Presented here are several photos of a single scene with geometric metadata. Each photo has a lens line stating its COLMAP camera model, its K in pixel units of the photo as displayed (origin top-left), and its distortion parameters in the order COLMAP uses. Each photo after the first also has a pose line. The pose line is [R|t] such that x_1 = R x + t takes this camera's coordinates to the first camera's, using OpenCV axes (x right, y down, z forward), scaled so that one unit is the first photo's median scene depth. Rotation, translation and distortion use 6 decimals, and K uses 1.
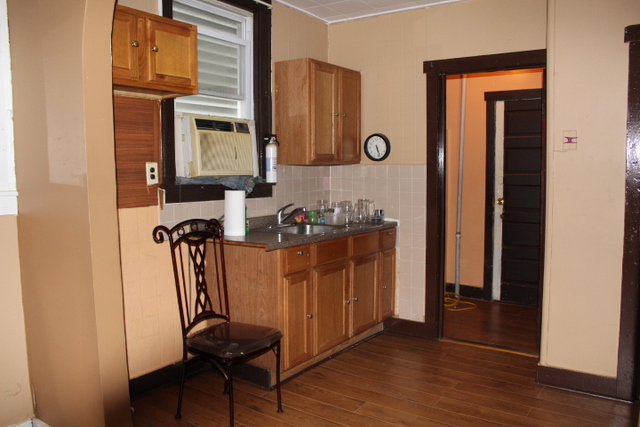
lens RADIAL K [[520.8, 0, 320.0], [0, 520.8, 213.5], [0, 0, 1]] dist [-0.168770, 0.151295]
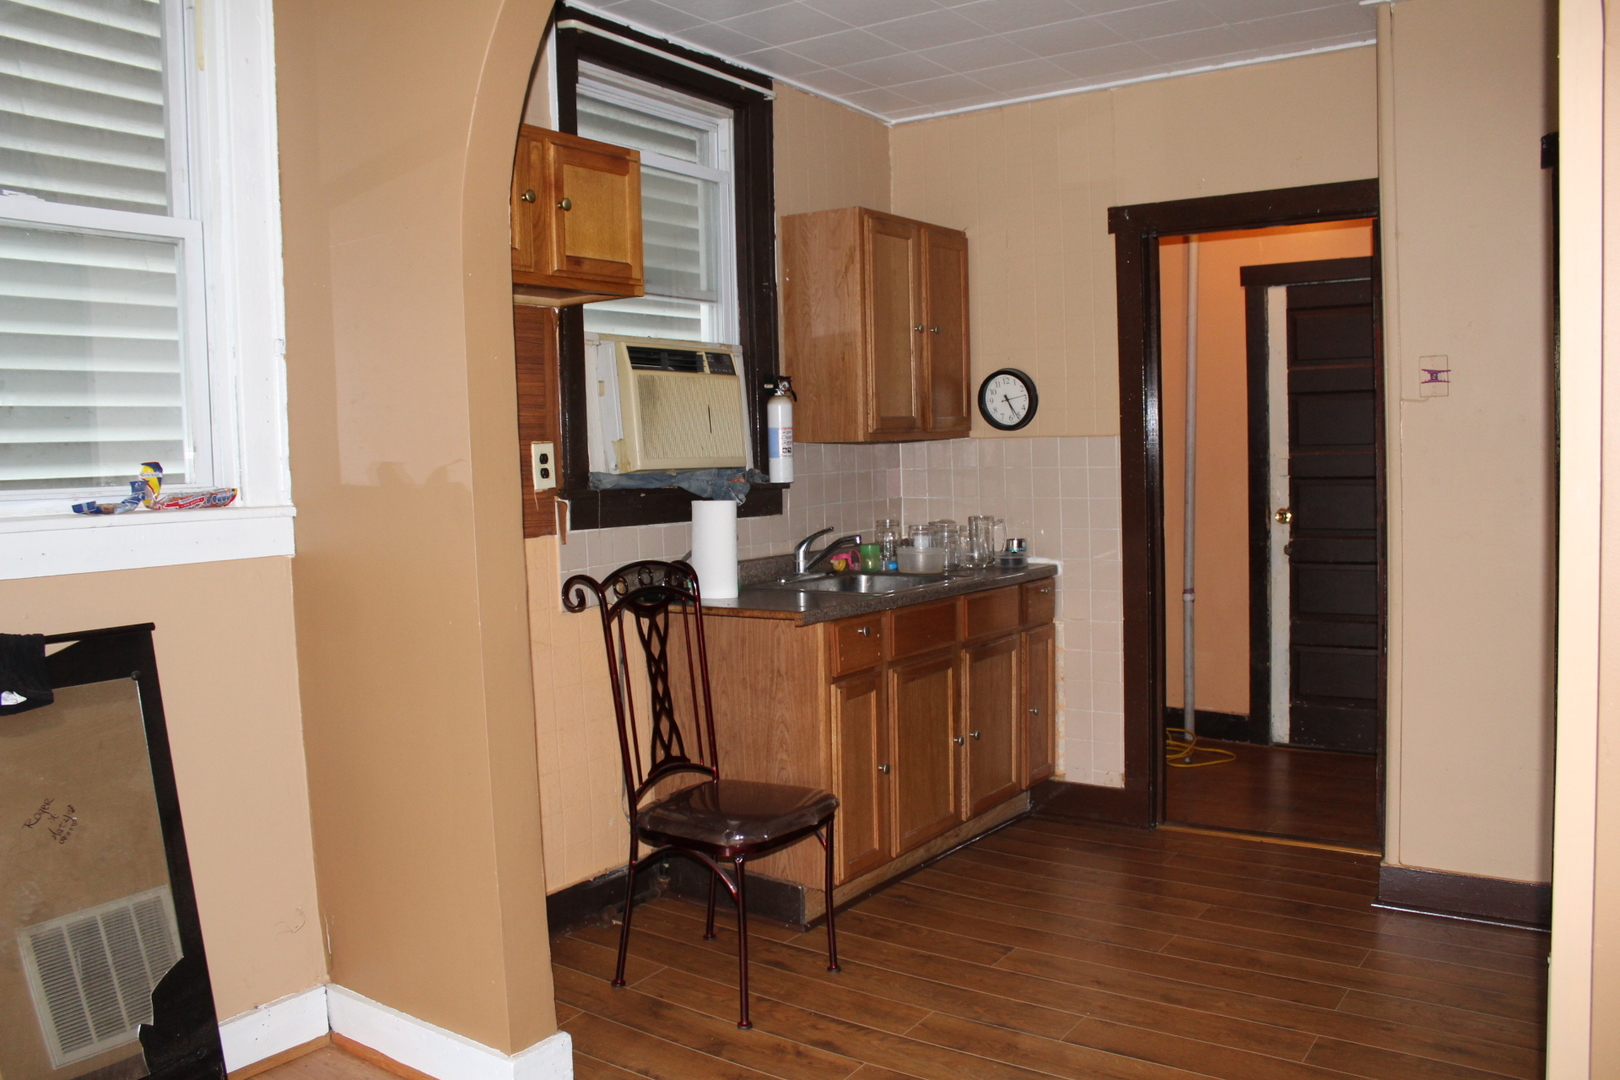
lens RADIAL K [[1318.2, 0, 810.0], [0, 1318.2, 540.0], [0, 0, 1]] dist [-0.168770, 0.151295]
pose [[0.999746, -0.021843, -0.005587, -0.064747], [0.021726, 0.999559, -0.020226, 0.014654], [0.006026, 0.020100, 0.999780, -0.149325]]
